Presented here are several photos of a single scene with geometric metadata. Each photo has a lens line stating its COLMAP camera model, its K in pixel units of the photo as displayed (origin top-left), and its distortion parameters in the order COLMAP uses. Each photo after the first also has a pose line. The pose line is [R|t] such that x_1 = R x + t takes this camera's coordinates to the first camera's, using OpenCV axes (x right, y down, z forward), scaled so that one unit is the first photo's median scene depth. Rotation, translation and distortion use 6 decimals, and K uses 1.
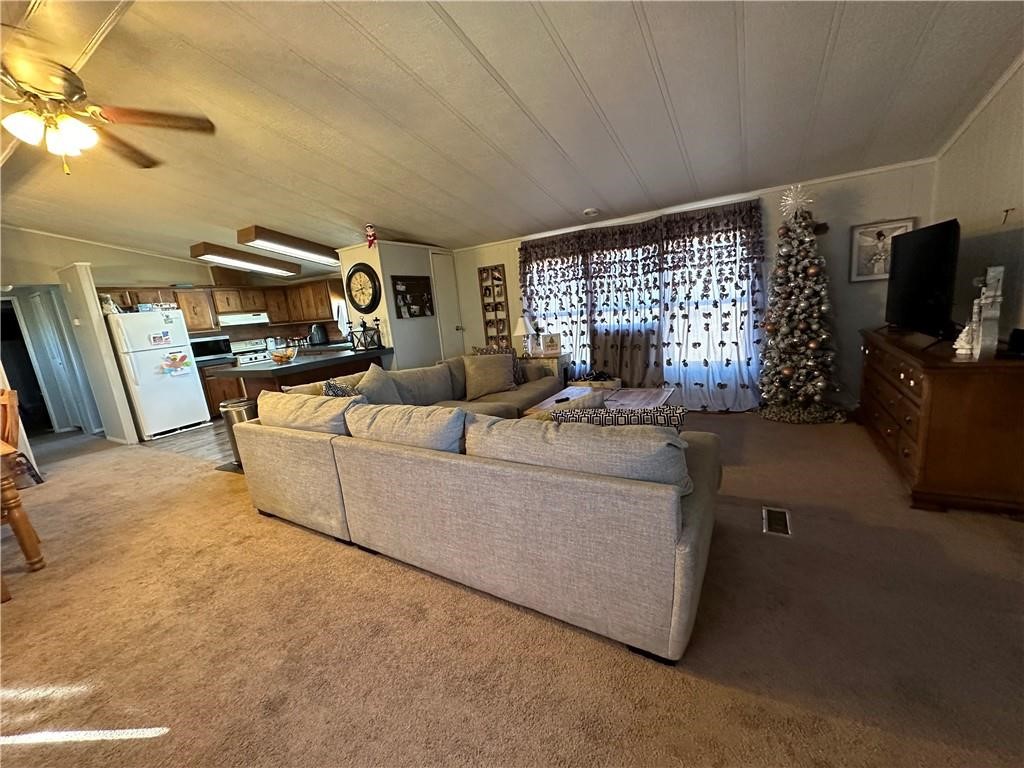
lens RADIAL K [[402.5, 0, 513.1], [0, 402.5, 384.1], [0, 0, 1]] dist [-0.003376, 0.000204]
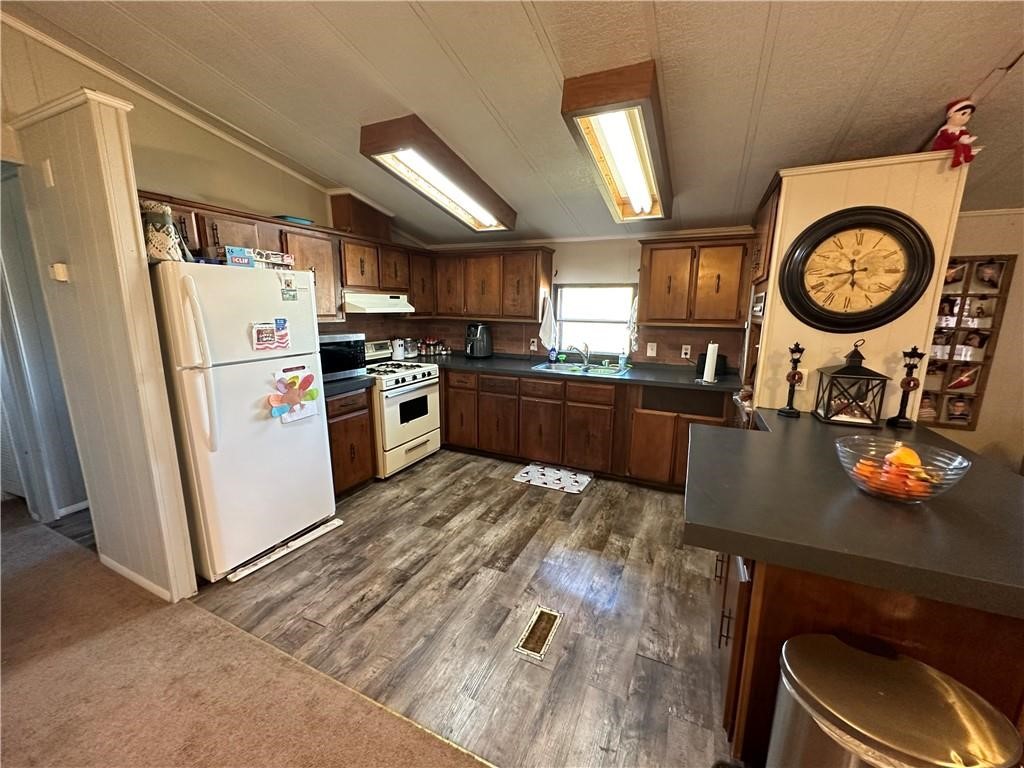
lens RADIAL K [[402.5, 0, 508.7], [0, 402.5, 384.9], [0, 0, 1]] dist [-0.003376, 0.000204]
pose [[0.991727, 0.087544, 0.093880, -0.641615], [-0.087106, 0.996161, -0.008754, -0.076274], [-0.094285, 0.000504, 0.995545, 0.540874]]
